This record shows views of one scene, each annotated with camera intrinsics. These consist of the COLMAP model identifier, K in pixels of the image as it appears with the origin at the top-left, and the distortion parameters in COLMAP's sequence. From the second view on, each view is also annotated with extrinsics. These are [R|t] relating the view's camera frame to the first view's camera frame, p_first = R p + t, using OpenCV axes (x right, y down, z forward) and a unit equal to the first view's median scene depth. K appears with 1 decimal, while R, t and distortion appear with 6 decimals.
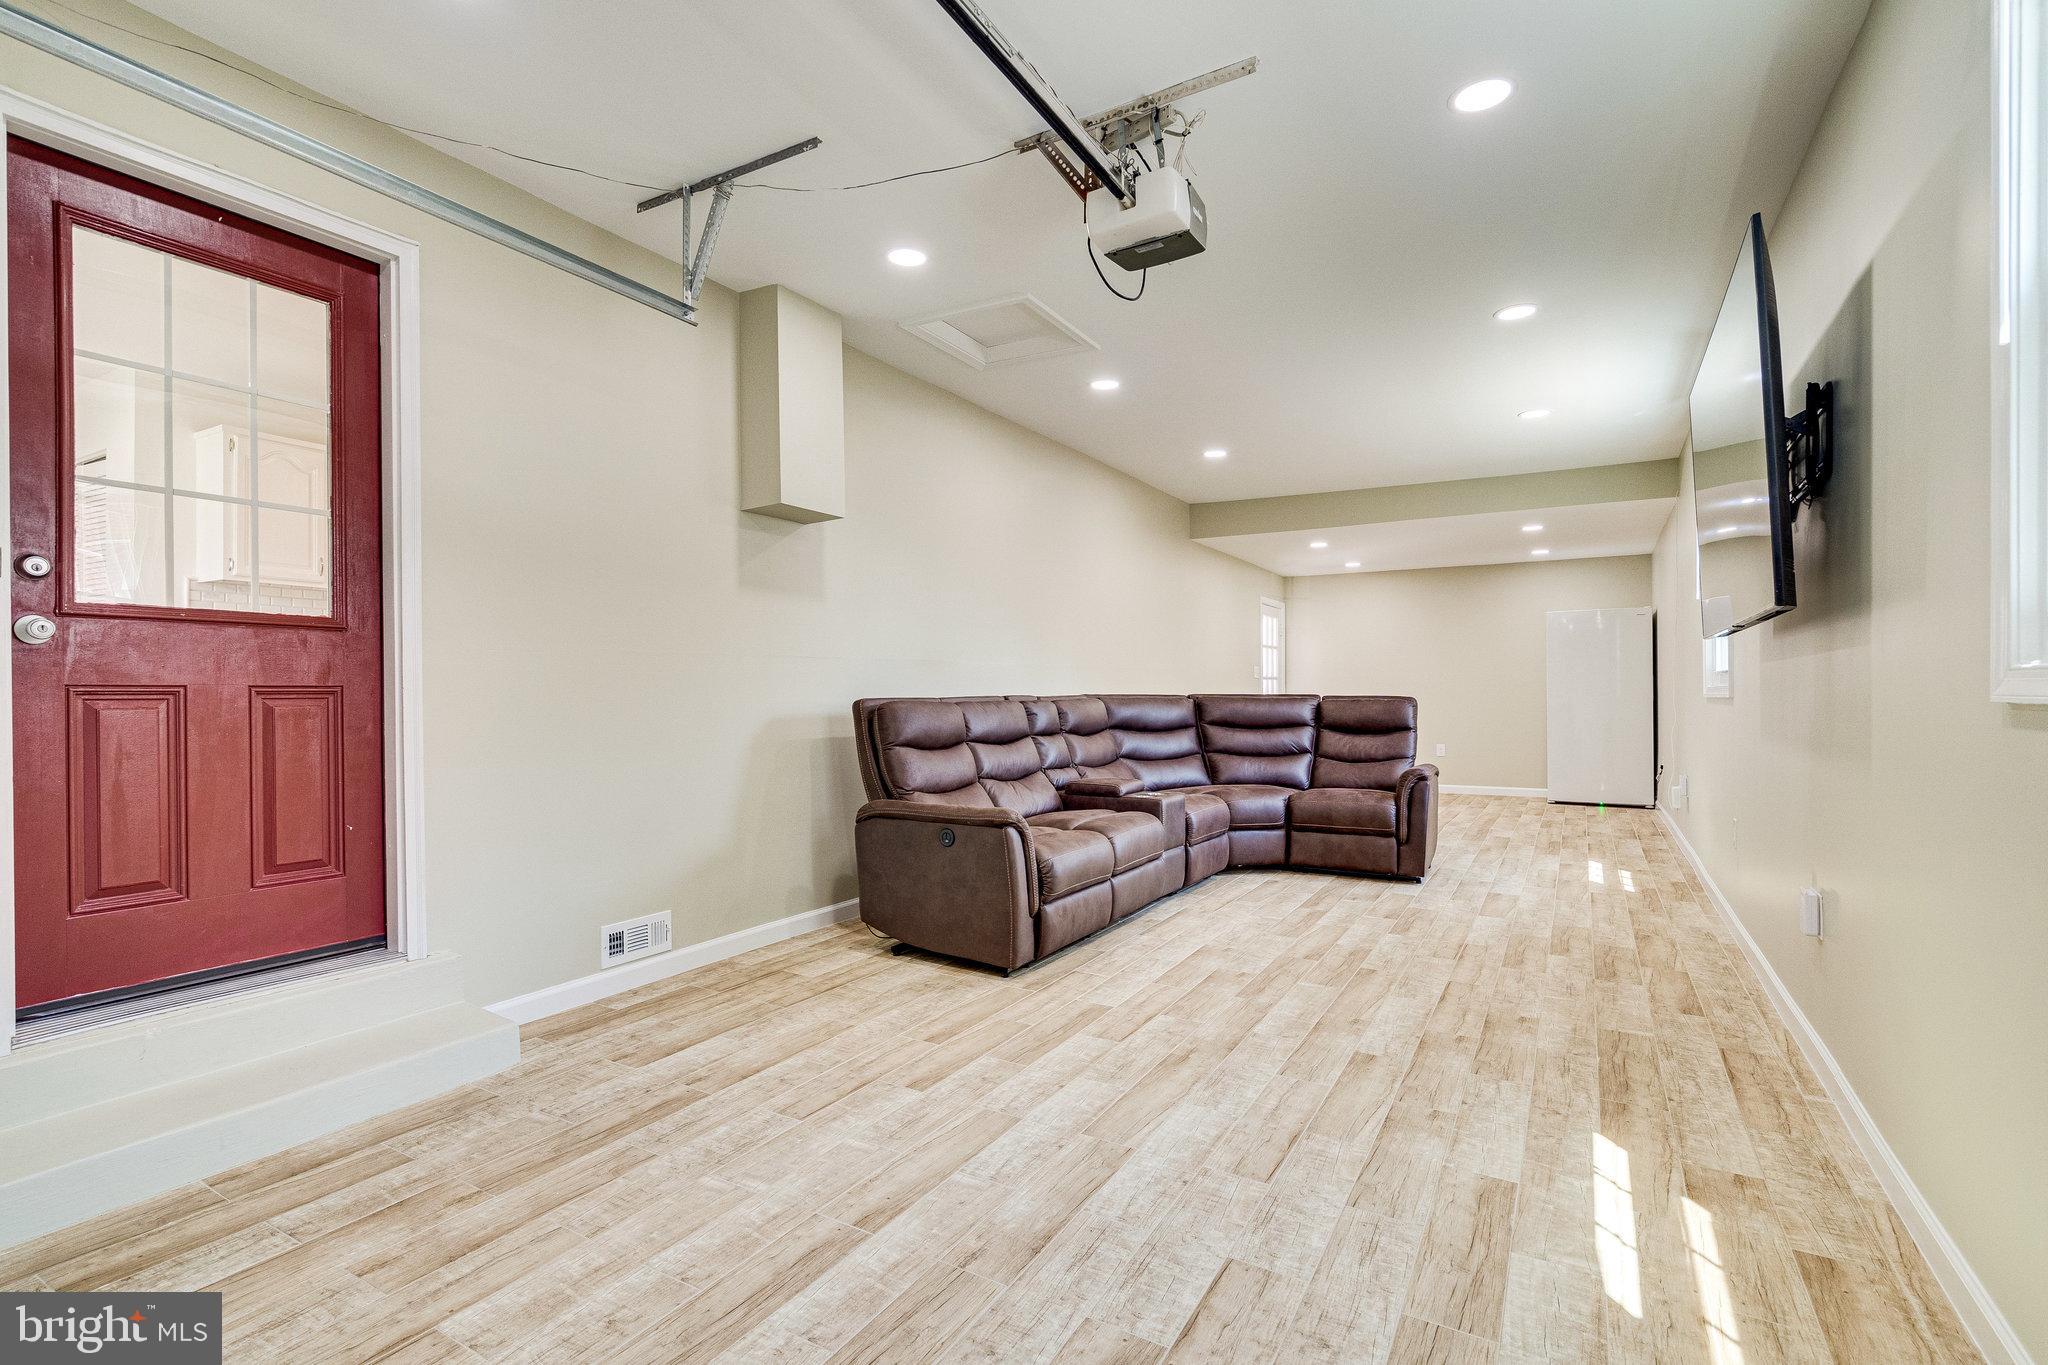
lens RADIAL K [[944.1, 0, 1018.3], [0, 944.1, 691.8], [0, 0, 1]] dist [-0.001531, 0.003078]
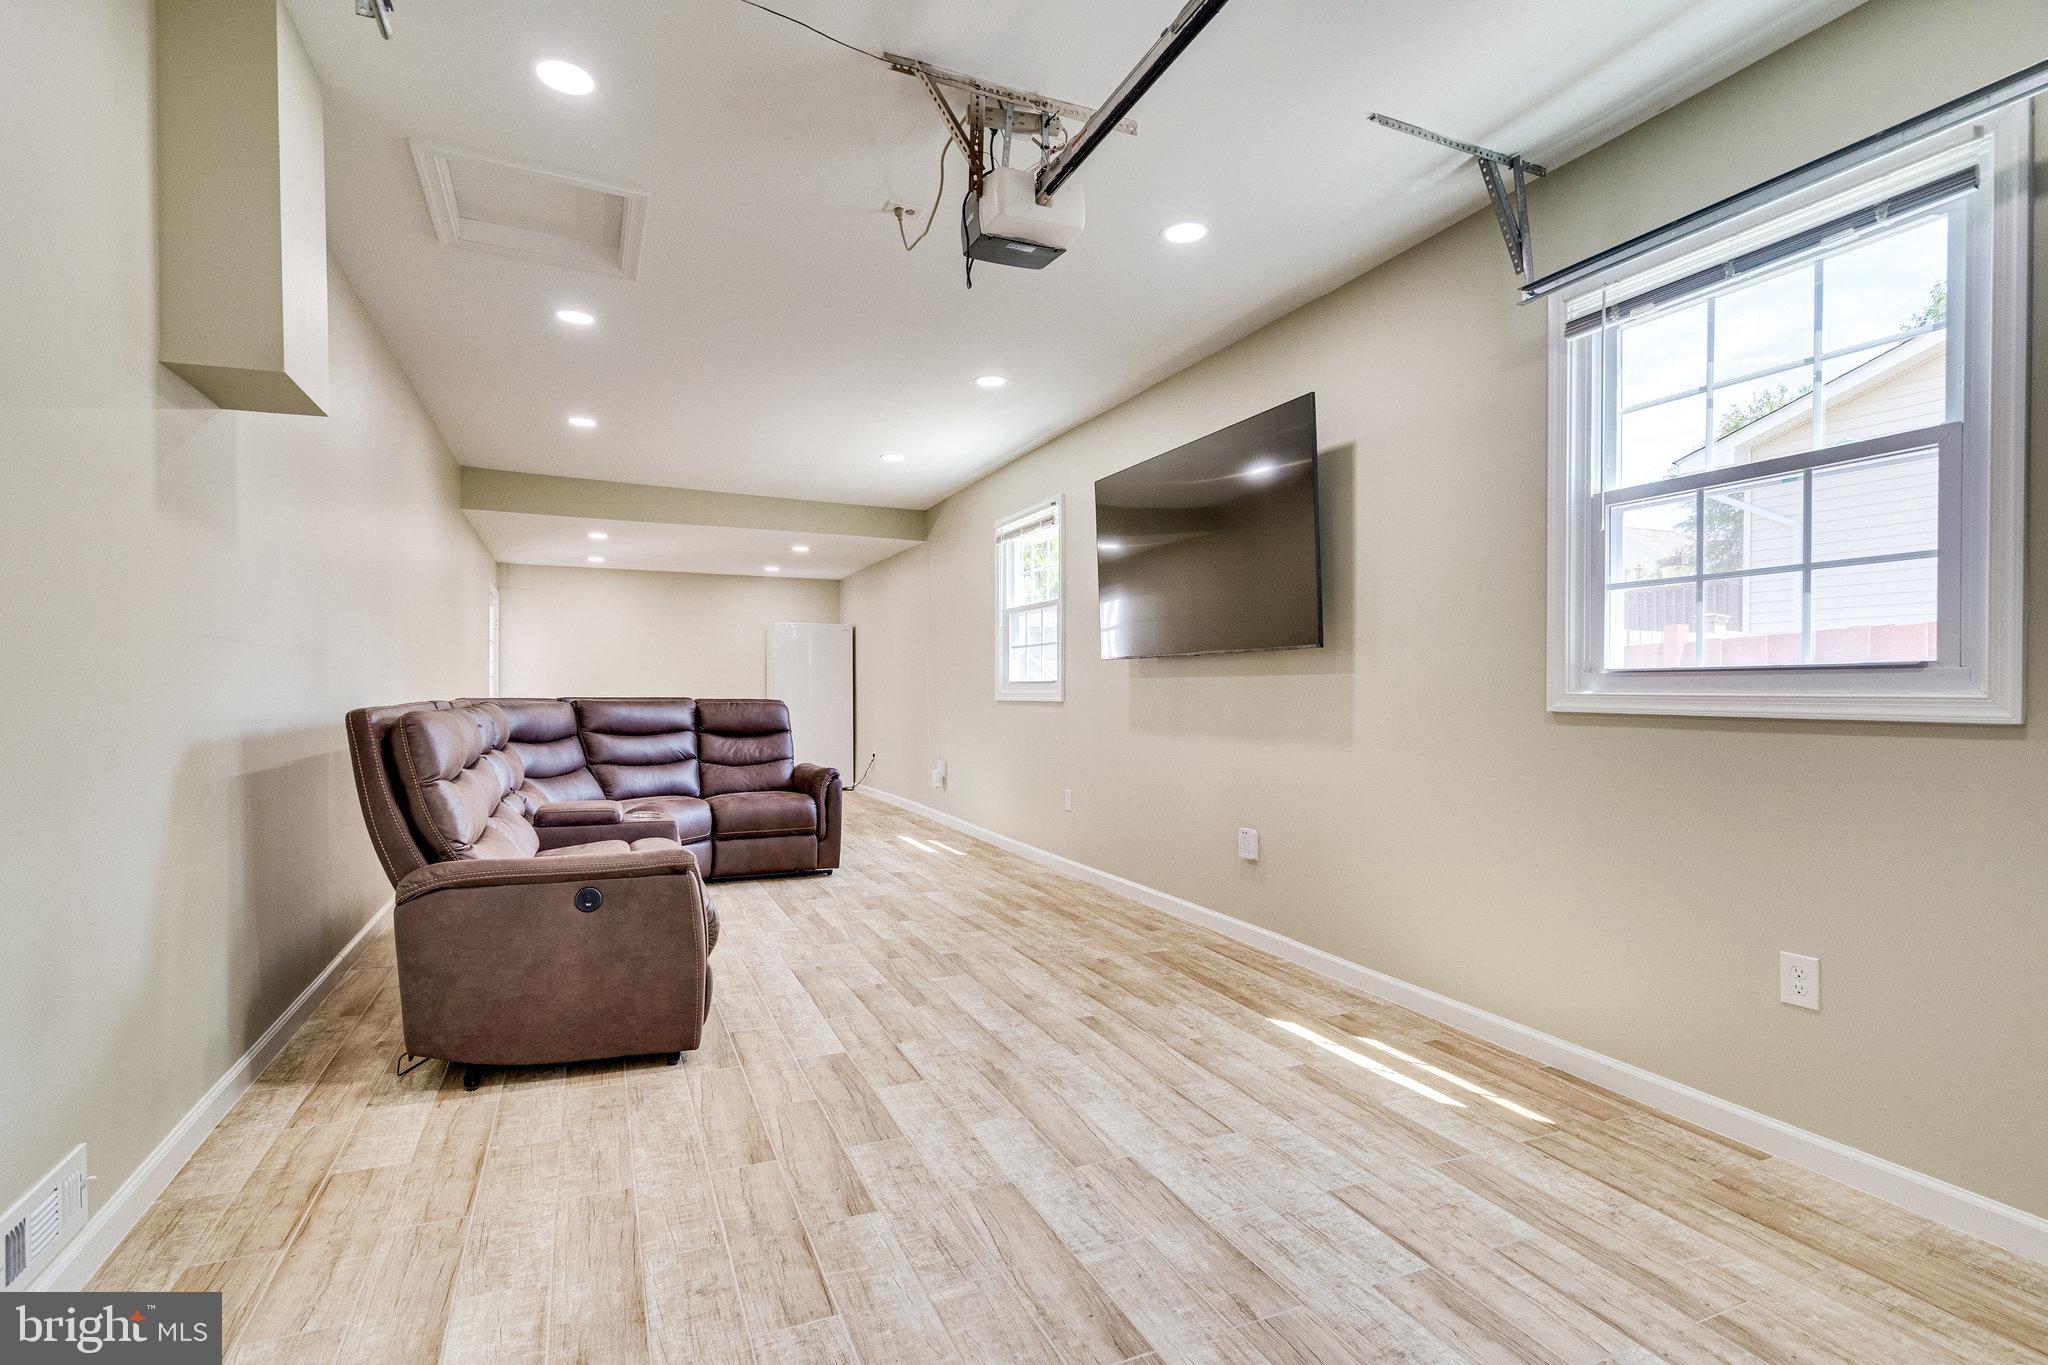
lens RADIAL K [[939.5, 0, 990.4], [0, 939.5, 693.8], [0, 0, 1]] dist [-0.002644, 0.001647]
pose [[0.591585, 0.003660, 0.806234, -0.537801], [-0.007106, 0.999975, 0.000675, -0.007677], [-0.806211, -0.006128, 0.591596, 0.365444]]
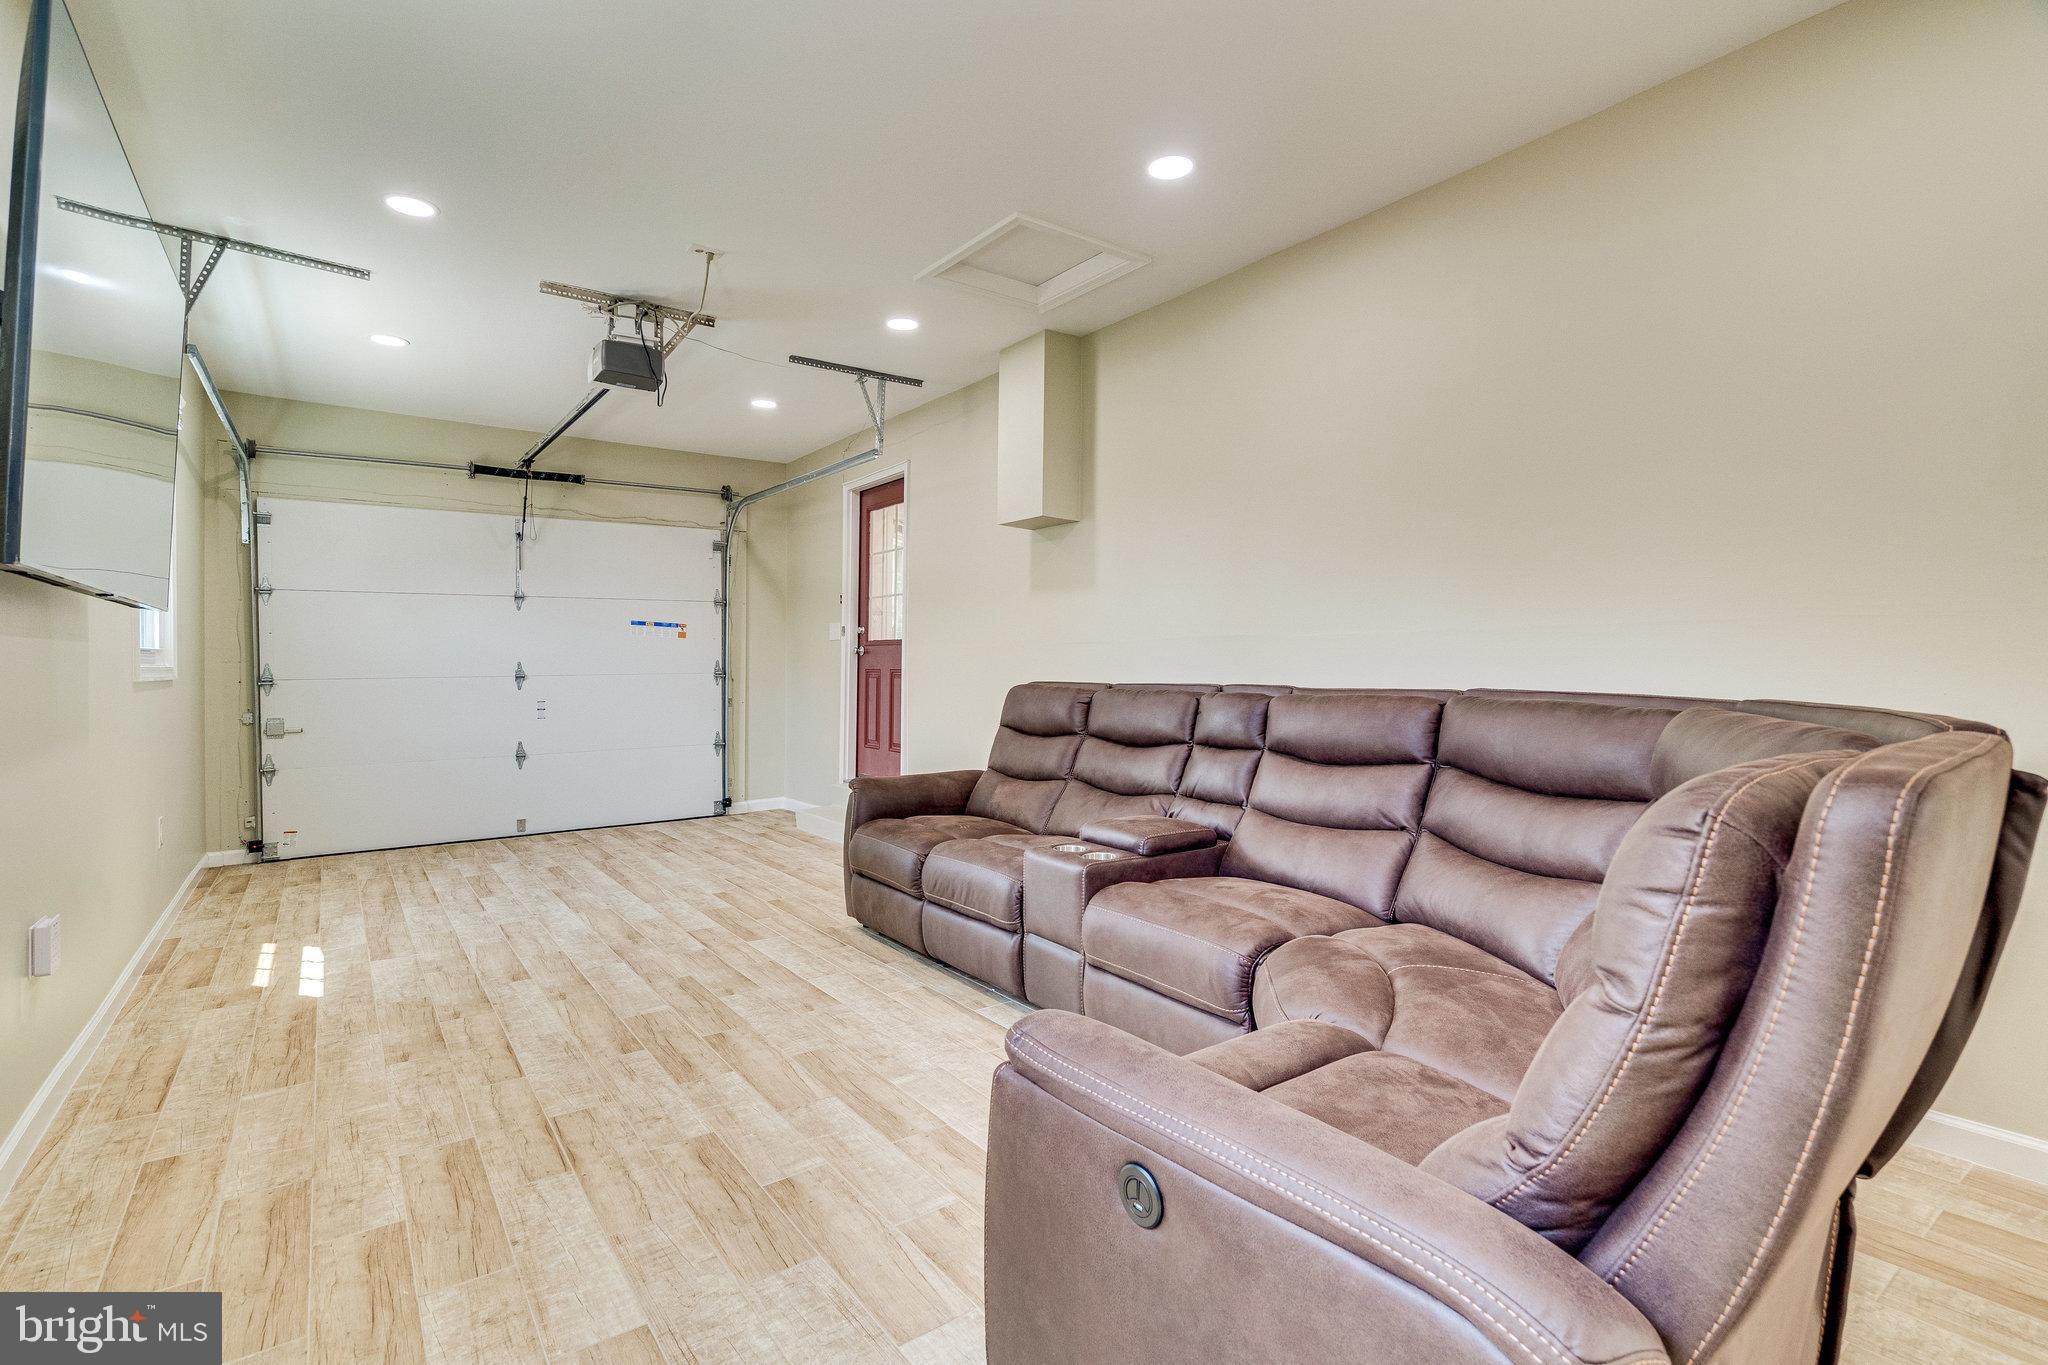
lens RADIAL K [[939.5, 0, 1013.8], [0, 939.5, 674.3], [0, 0, 1]] dist [-0.002644, 0.001647]
pose [[-0.389461, 0.009726, -0.920992, 1.064928], [-0.000811, 0.999940, 0.010902, -0.017826], [0.921043, 0.004993, -0.389430, 1.778171]]
